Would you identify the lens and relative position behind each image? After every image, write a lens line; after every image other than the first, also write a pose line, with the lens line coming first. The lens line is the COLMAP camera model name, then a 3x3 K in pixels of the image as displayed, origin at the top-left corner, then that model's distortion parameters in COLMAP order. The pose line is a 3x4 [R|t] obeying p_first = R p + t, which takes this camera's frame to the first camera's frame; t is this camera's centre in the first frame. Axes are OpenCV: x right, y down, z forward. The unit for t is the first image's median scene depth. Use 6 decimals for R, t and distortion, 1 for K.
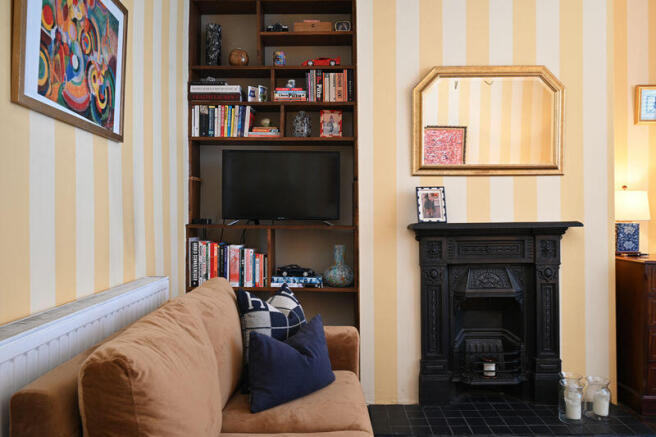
lens RADIAL K [[503.1, 0, 327.5], [0, 503.1, 217.0], [0, 0, 1]] dist [-0.012287, 0.001491]
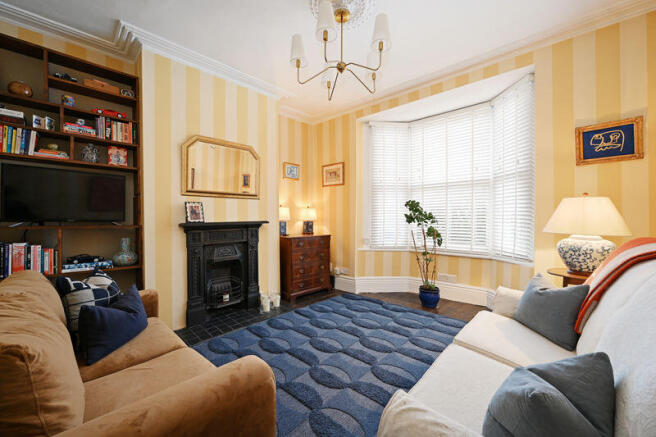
lens RADIAL K [[257.8, 0, 327.6], [0, 257.8, 217.9], [0, 0, 1]] dist [-0.003726, 0.000110]
pose [[0.686242, -0.001141, 0.727372, -0.129256], [0.002190, 0.999997, -0.000498, -0.002992], [-0.727370, 0.001935, 0.686243, 0.034888]]
